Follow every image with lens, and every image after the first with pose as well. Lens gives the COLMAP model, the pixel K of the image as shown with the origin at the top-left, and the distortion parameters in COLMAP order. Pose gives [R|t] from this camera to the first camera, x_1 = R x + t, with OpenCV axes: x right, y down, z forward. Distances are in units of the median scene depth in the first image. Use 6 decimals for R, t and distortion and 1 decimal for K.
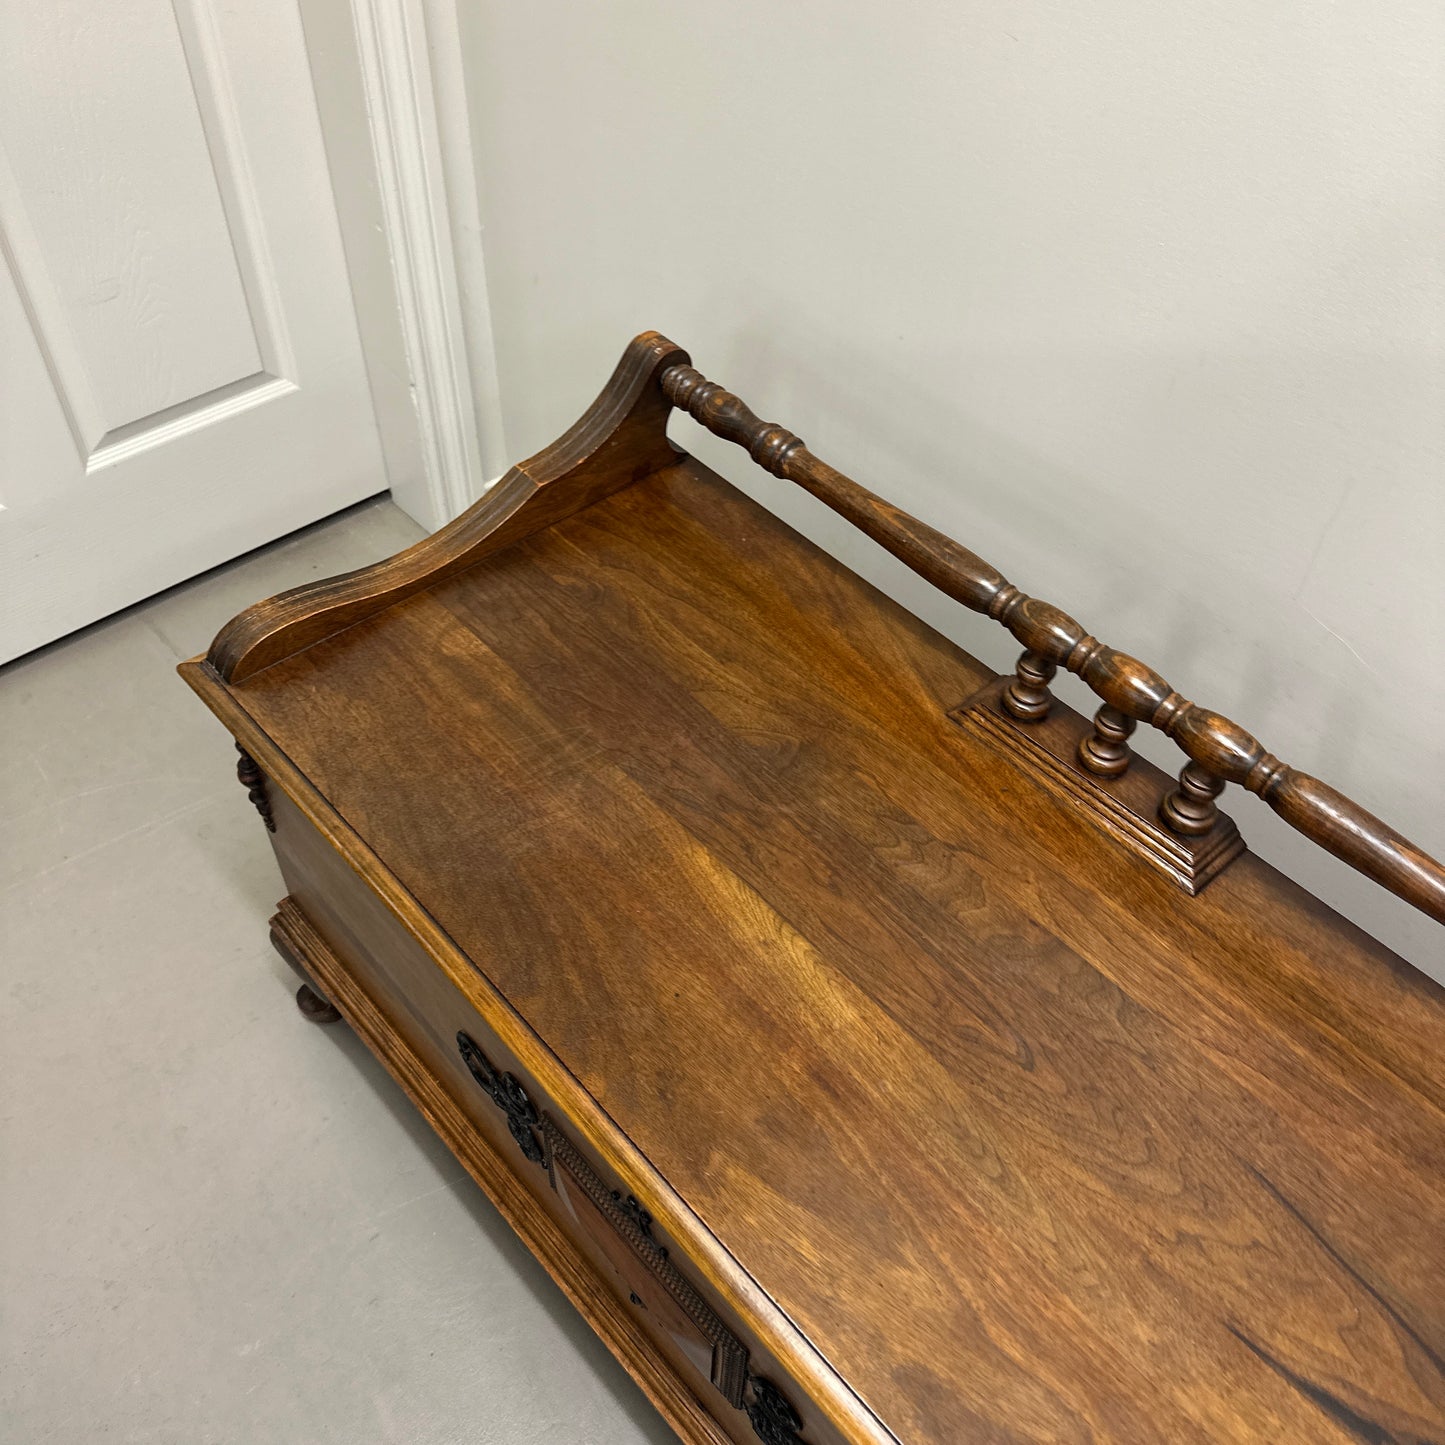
lens RADIAL K [[1349.3, 0, 733.5], [0, 1349.3, 732.8], [0, 0, 1]] dist [0.171663, -0.383536]
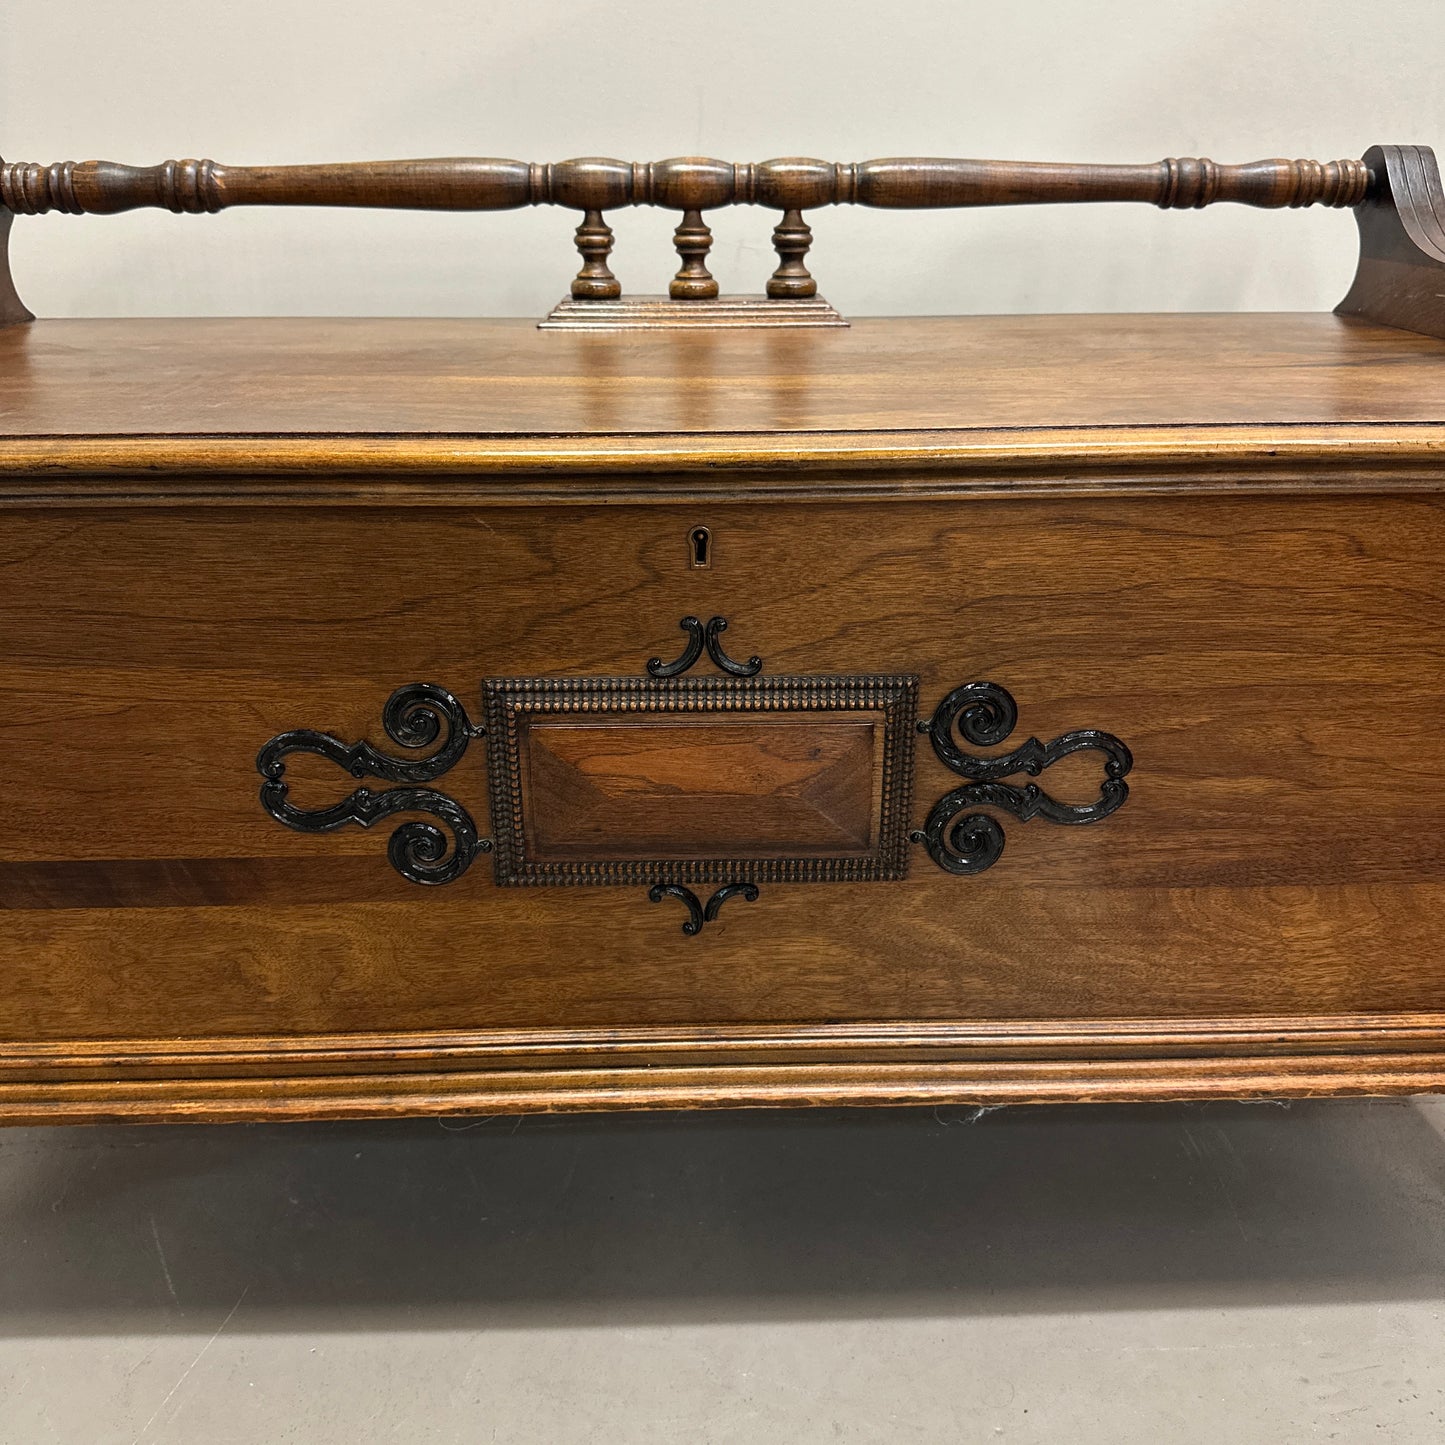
lens RADIAL K [[1349.3, 0, 733.5], [0, 1349.3, 732.8], [0, 0, 1]] dist [0.171663, -0.383536]
pose [[0.644664, -0.325415, 0.691747, -0.548736], [0.579116, 0.798573, -0.164031, 0.489787], [-0.499032, 0.506346, 0.703264, 0.467894]]
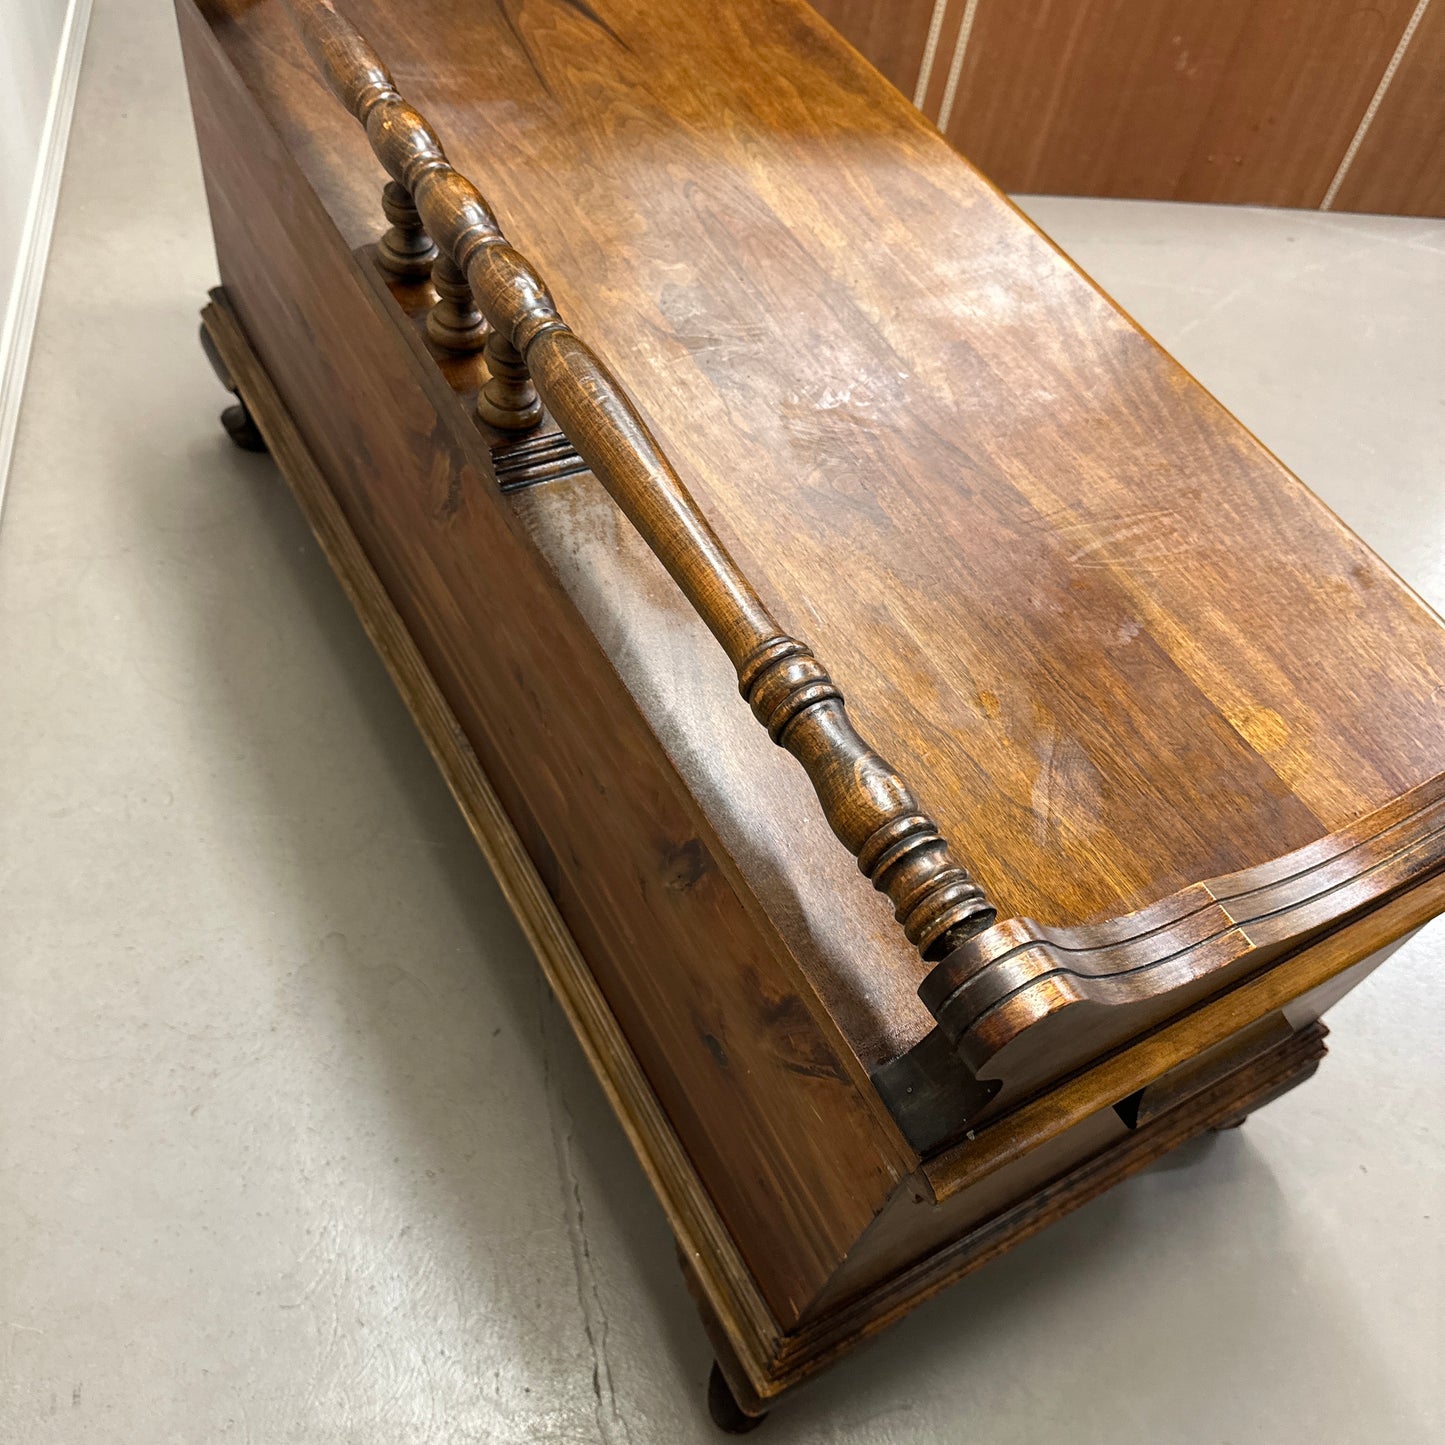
lens RADIAL K [[1349.3, 0, 733.5], [0, 1349.3, 732.8], [0, 0, 1]] dist [0.171663, -0.383536]
pose [[-0.961307, -0.274785, -0.019561, 0.072069], [0.028306, -0.169158, 0.985182, -0.861581], [-0.274022, 0.946509, 0.170391, 1.111496]]
